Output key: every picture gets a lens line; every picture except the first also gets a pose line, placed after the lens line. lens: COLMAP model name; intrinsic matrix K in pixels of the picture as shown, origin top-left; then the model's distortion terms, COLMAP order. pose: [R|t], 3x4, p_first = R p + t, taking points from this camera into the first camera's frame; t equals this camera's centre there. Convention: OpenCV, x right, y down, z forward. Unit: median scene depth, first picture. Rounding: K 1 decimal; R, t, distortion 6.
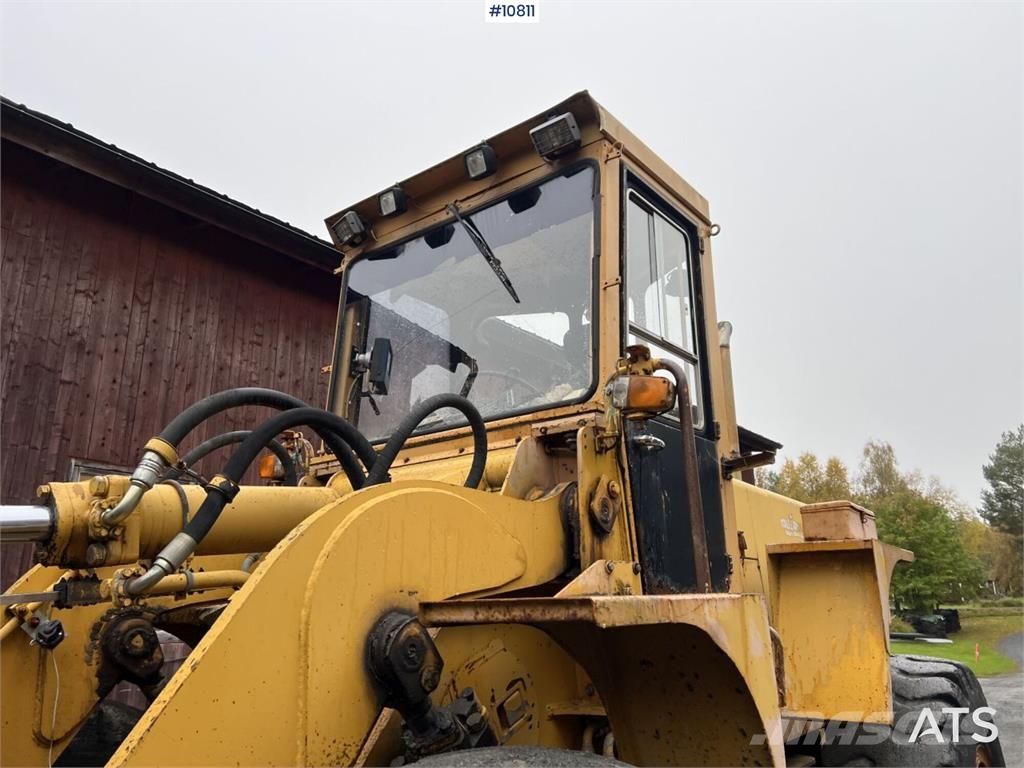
lens RADIAL K [[770.6, 0, 512.2], [0, 770.6, 388.2], [0, 0, 1]] dist [0.062674, -0.071395]
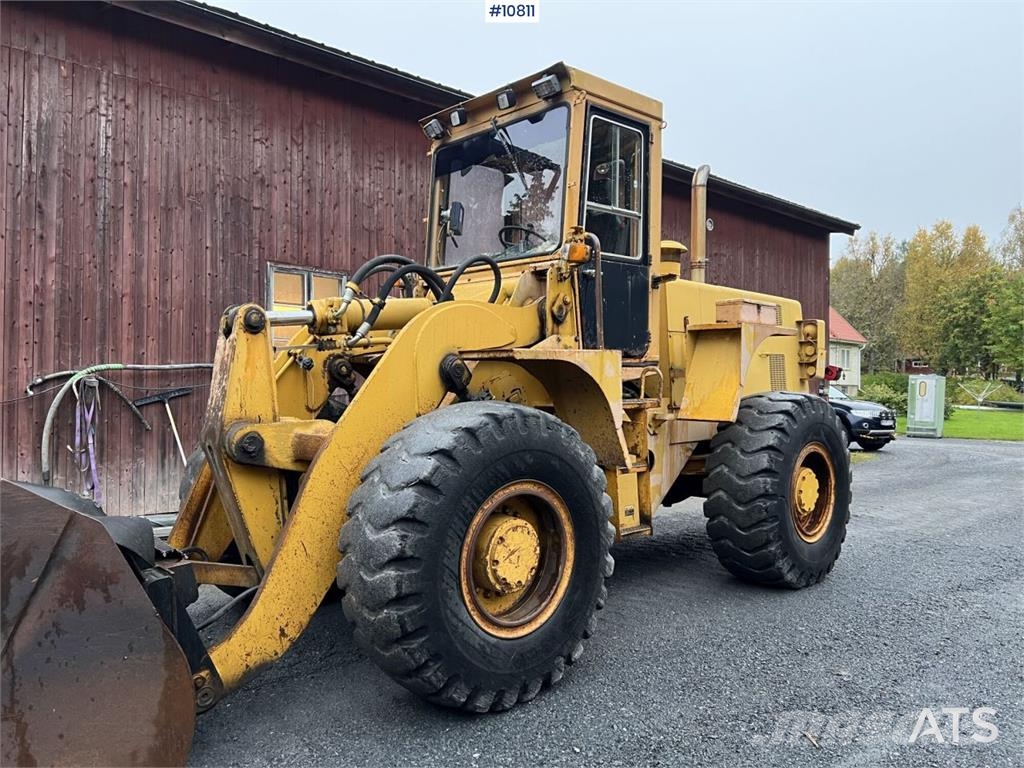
lens RADIAL K [[770.6, 0, 512.1], [0, 770.6, 388.3], [0, 0, 1]] dist [0.062674, -0.071395]
pose [[0.988135, 0.019550, -0.152340, 0.205420], [0.025468, 0.957279, 0.288044, -0.153219], [0.151463, -0.288506, 0.945422, -0.650972]]
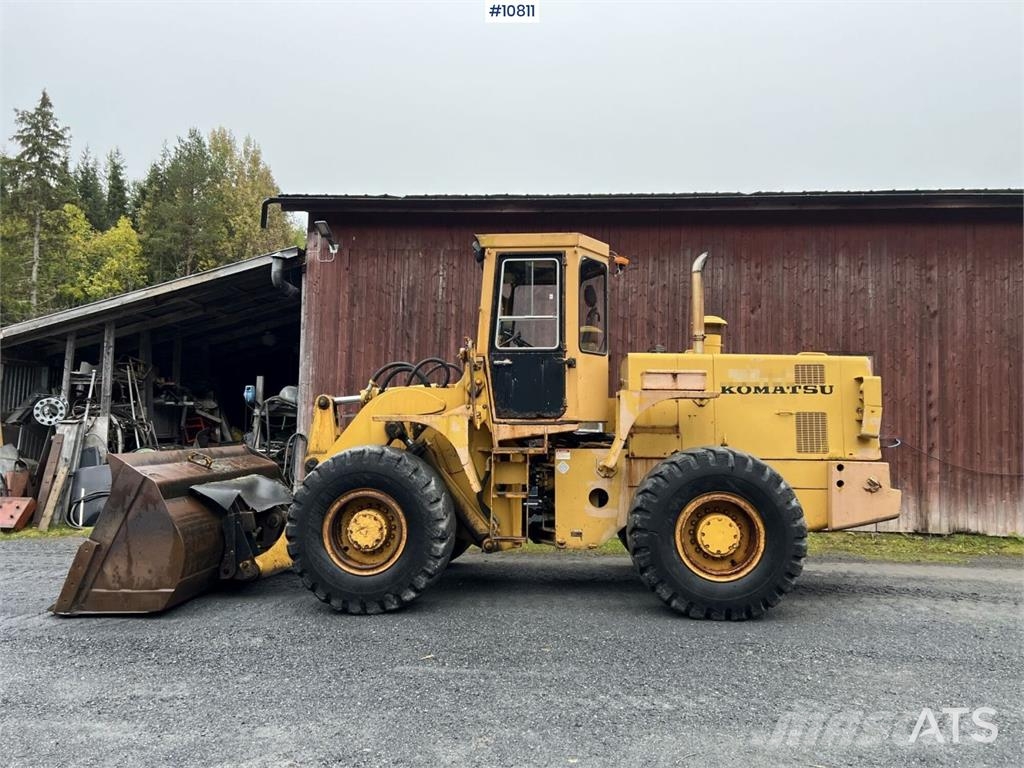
lens RADIAL K [[770.6, 0, 514.4], [0, 770.6, 384.2], [0, 0, 1]] dist [0.062674, -0.071395]
pose [[0.554595, -0.028020, -0.831649, 1.895697], [0.213920, 0.970644, 0.109952, -0.112793], [0.804154, -0.238885, 0.544308, -0.373273]]
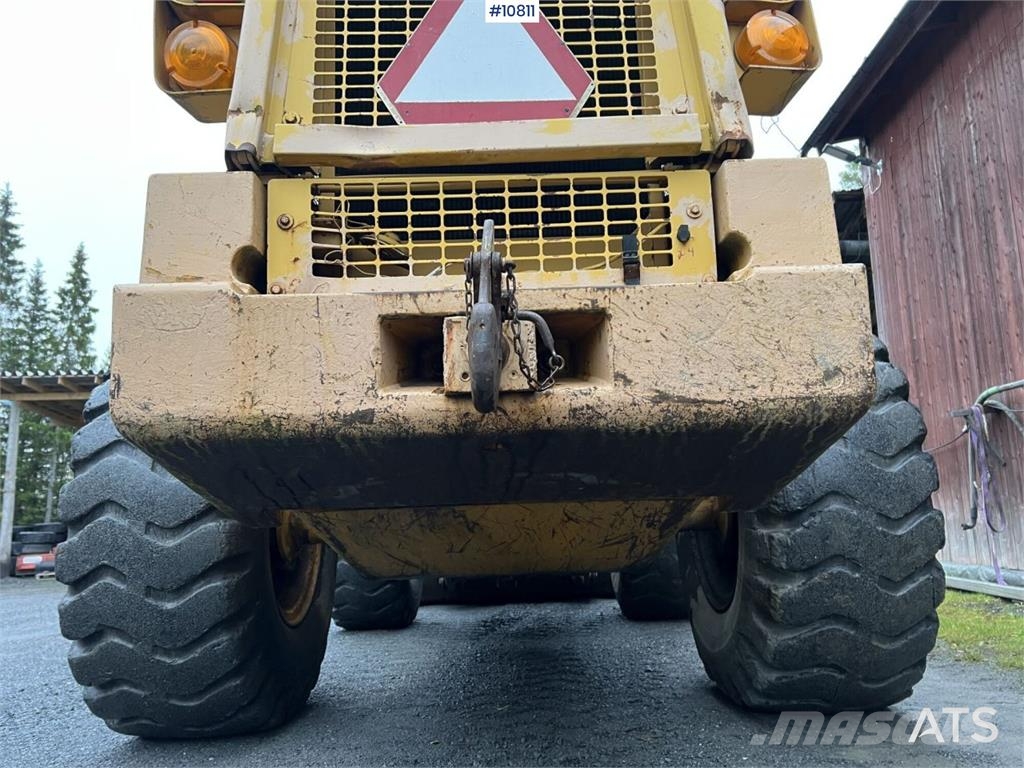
lens RADIAL K [[770.6, 0, 516.4], [0, 770.6, 383.9], [0, 0, 1]] dist [0.062674, -0.071395]
pose [[-0.793338, -0.073440, -0.604335, 0.815875], [0.211022, 0.897978, -0.386142, 0.829171], [0.571038, -0.433869, -0.696903, 1.844319]]
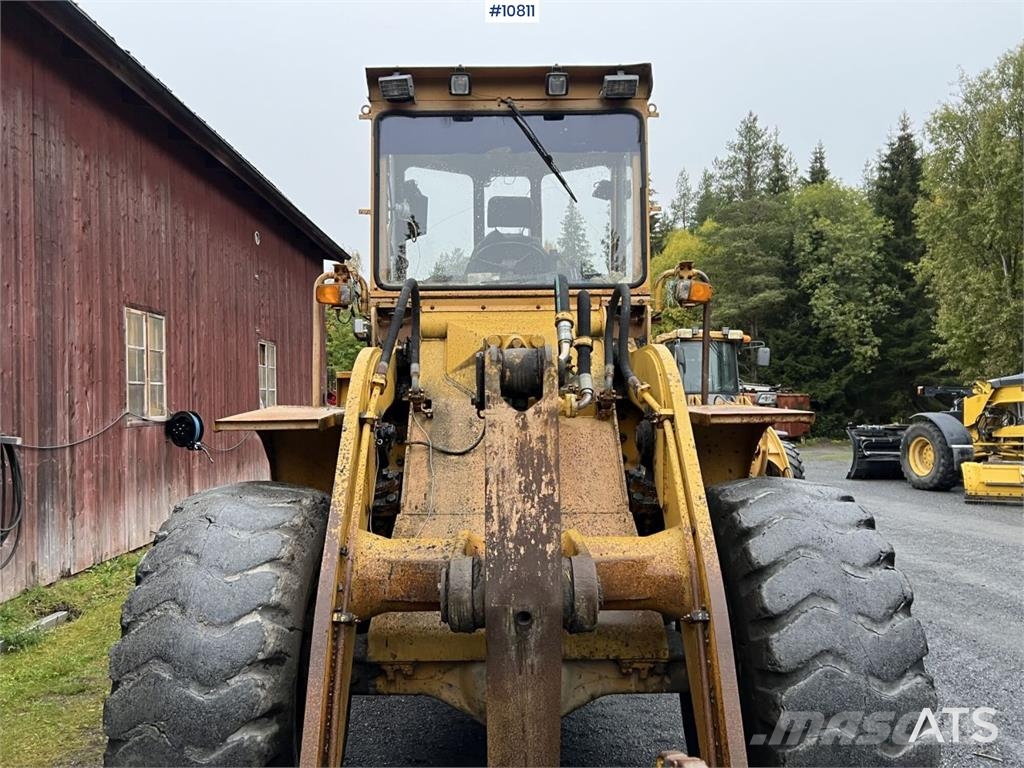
lens RADIAL K [[770.6, 0, 502.9], [0, 770.6, 386.9], [0, 0, 1]] dist [0.062674, -0.071395]
pose [[0.779836, 0.007501, 0.625939, -0.803533], [-0.171895, 0.964056, 0.202605, -0.041901], [-0.601920, -0.265595, 0.753095, -0.057698]]
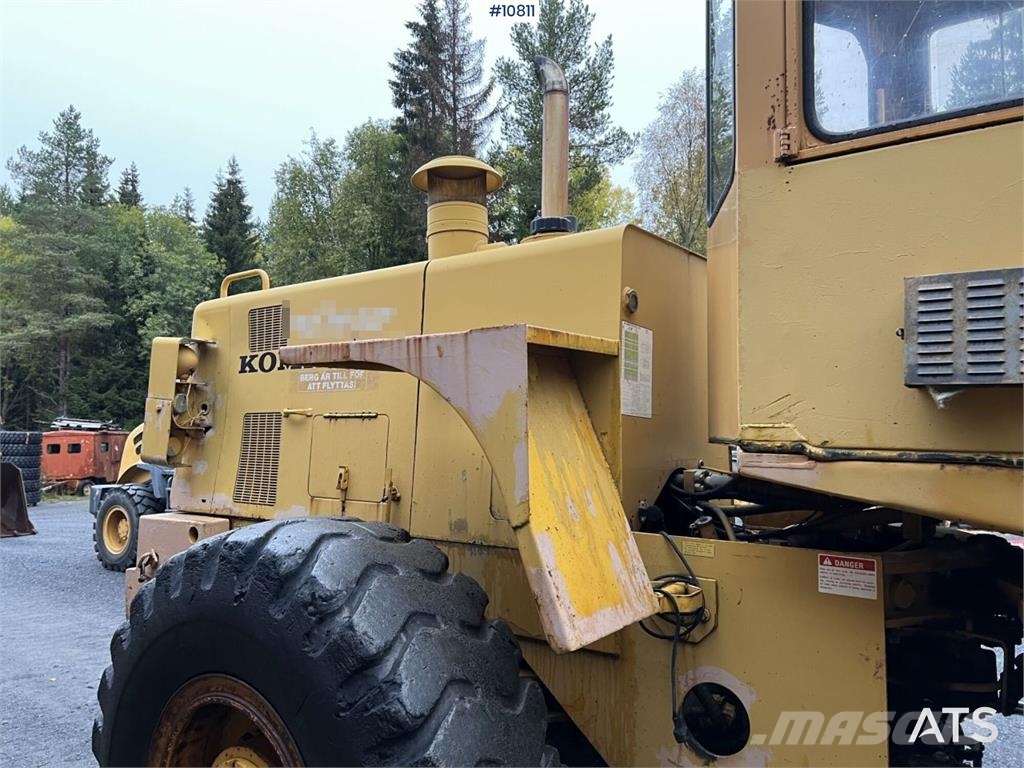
lens RADIAL K [[770.6, 0, 510.9], [0, 770.6, 377.6], [0, 0, 1]] dist [0.062674, -0.071395]
pose [[-0.019922, 0.074098, 0.997052, -0.595779], [-0.273482, 0.958813, -0.076720, 0.364494], [-0.961671, -0.274204, 0.001163, 1.283449]]
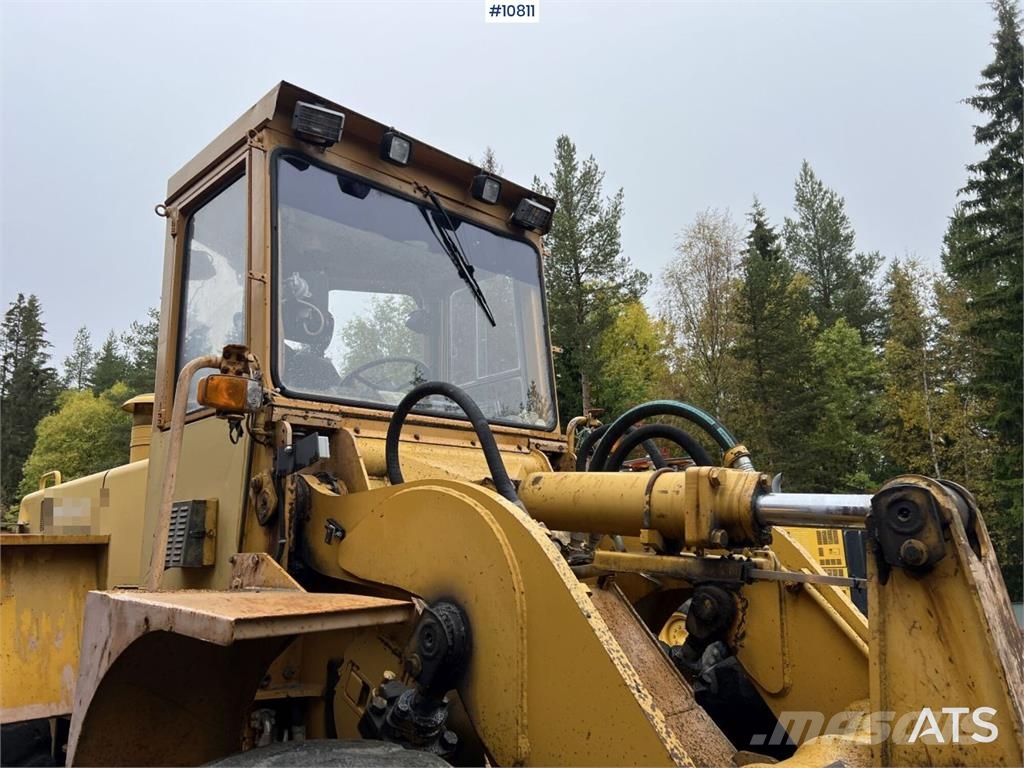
lens RADIAL K [[770.6, 0, 503.3], [0, 770.6, 387.4], [0, 0, 1]] dist [0.062674, -0.071395]
pose [[0.126808, 0.221373, 0.966909, -0.914136], [-0.245732, 0.951404, -0.185596, 0.158788], [-0.961008, -0.214065, 0.175044, 0.623477]]
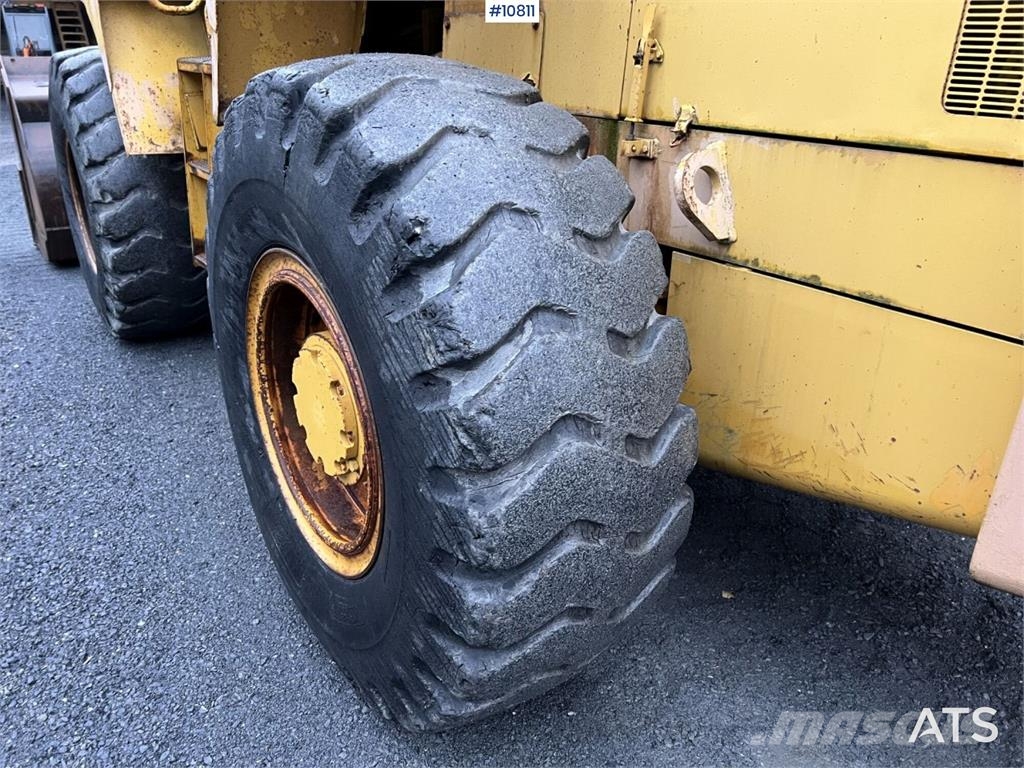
lens RADIAL K [[770.6, 0, 514.1], [0, 770.6, 383.0], [0, 0, 1]] dist [0.062674, -0.071395]
pose [[-0.292033, 0.388312, -0.874031, 0.990020], [0.249834, 0.913111, 0.322199, 0.410835], [0.923201, -0.124270, -0.363672, 1.276122]]
